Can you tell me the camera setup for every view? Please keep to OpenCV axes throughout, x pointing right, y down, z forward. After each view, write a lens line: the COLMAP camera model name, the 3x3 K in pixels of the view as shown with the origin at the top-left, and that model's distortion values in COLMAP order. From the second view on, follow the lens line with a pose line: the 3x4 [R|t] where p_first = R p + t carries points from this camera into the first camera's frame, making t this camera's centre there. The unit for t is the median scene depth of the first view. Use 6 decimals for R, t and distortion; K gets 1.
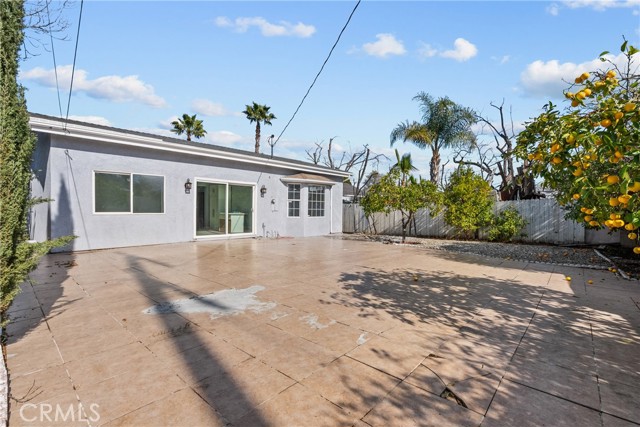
lens RADIAL K [[289.3, 0, 324.3], [0, 289.3, 215.0], [0, 0, 1]] dist [-0.008237, 0.004131]
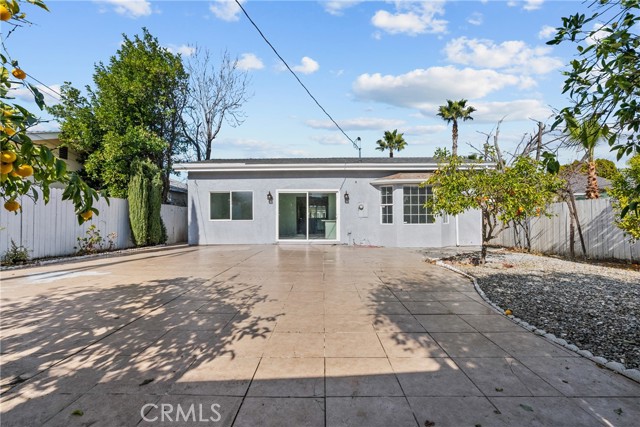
lens RADIAL K [[289.3, 0, 322.5], [0, 289.3, 214.5], [0, 0, 1]] dist [-0.008237, 0.004131]
pose [[0.663019, -0.026747, -0.748124, 0.423125], [-0.001633, 0.999307, -0.037174, 0.011093], [0.748601, 0.025869, 0.662516, 0.270775]]
